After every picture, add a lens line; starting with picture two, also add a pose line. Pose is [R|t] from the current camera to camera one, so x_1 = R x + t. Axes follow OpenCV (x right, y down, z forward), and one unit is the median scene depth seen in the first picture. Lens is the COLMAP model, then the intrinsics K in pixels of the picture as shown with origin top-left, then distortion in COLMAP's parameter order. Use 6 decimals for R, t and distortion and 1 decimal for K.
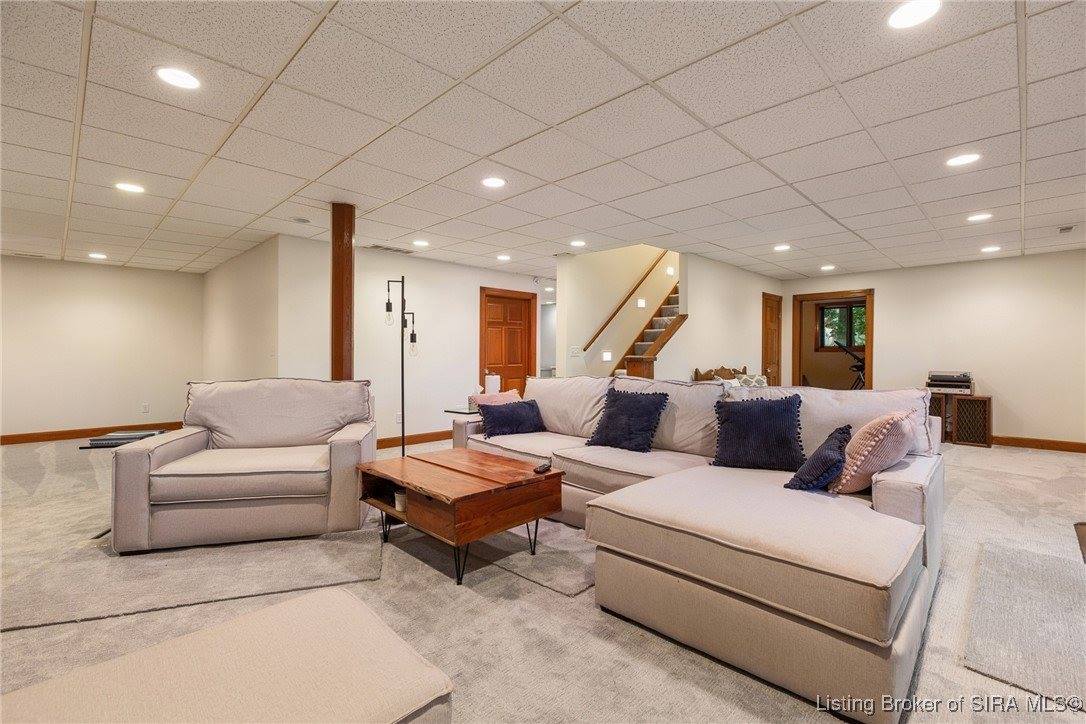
lens RADIAL K [[487.0, 0, 546.2], [0, 487.0, 361.1], [0, 0, 1]] dist [0.002855, 0.000068]
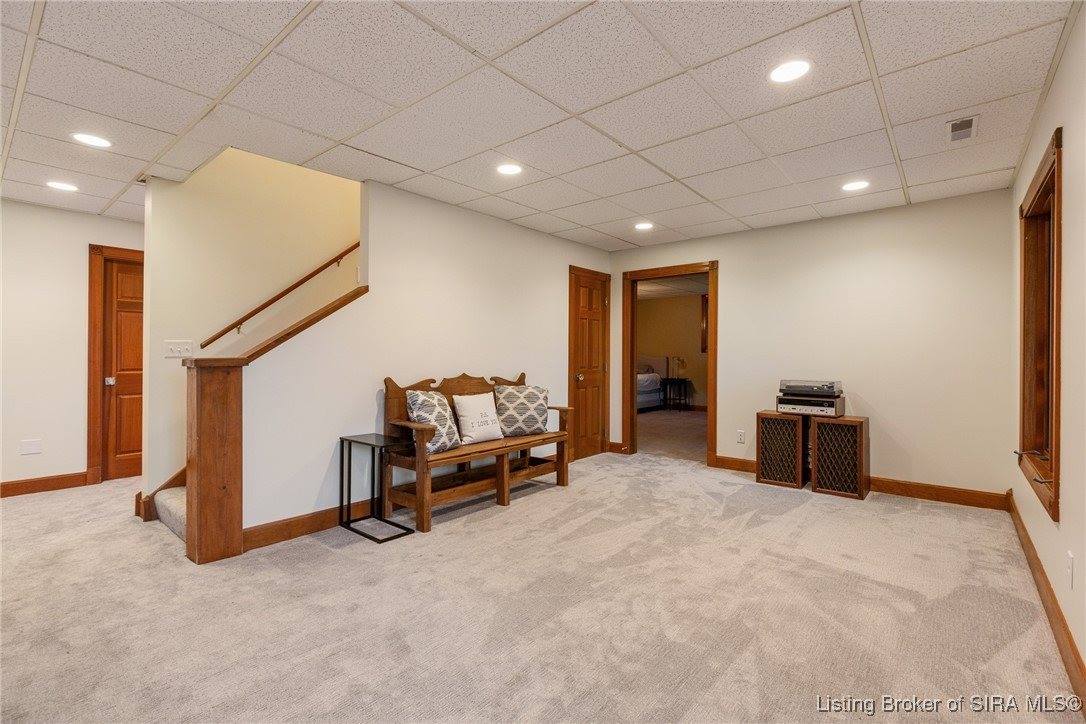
lens RADIAL K [[487.0, 0, 540.3], [0, 487.0, 358.5], [0, 0, 1]] dist [0.002855, 0.000068]
pose [[0.997122, -0.000930, 0.075809, 0.411904], [0.001541, 0.999967, -0.008001, -0.003642], [-0.075799, 0.008095, 0.997090, 0.367774]]
